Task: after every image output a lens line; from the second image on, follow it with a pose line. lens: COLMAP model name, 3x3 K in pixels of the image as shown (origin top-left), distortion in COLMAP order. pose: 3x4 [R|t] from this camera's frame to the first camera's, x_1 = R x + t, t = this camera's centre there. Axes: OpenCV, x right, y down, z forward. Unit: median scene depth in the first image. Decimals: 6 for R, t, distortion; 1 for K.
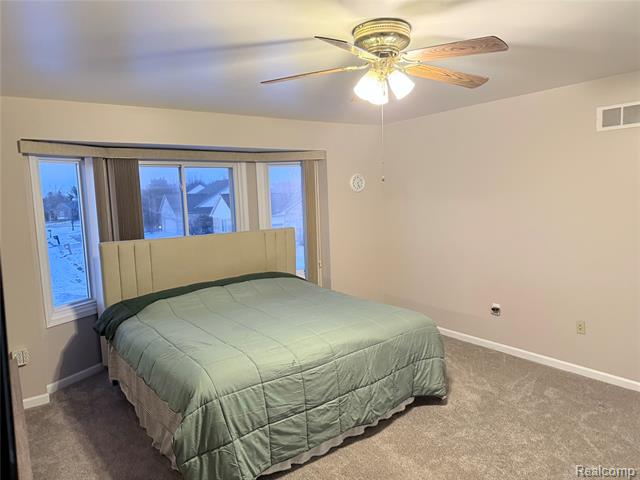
lens RADIAL K [[449.6, 0, 324.7], [0, 449.6, 242.1], [0, 0, 1]] dist [0.171615, -0.317424]
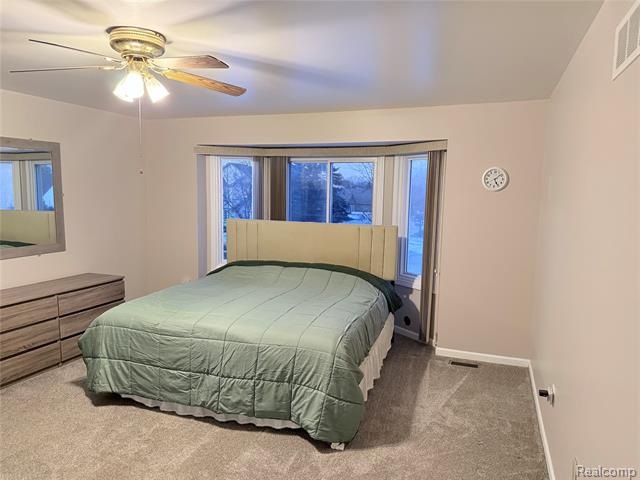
lens RADIAL K [[449.6, 0, 324.7], [0, 449.6, 242.1], [0, 0, 1]] dist [0.171615, -0.317424]
pose [[0.536176, 0.136803, -0.832947, 1.044066], [-0.125789, 0.988711, 0.081414, -0.095493], [0.834681, 0.061123, 0.547331, 0.628469]]
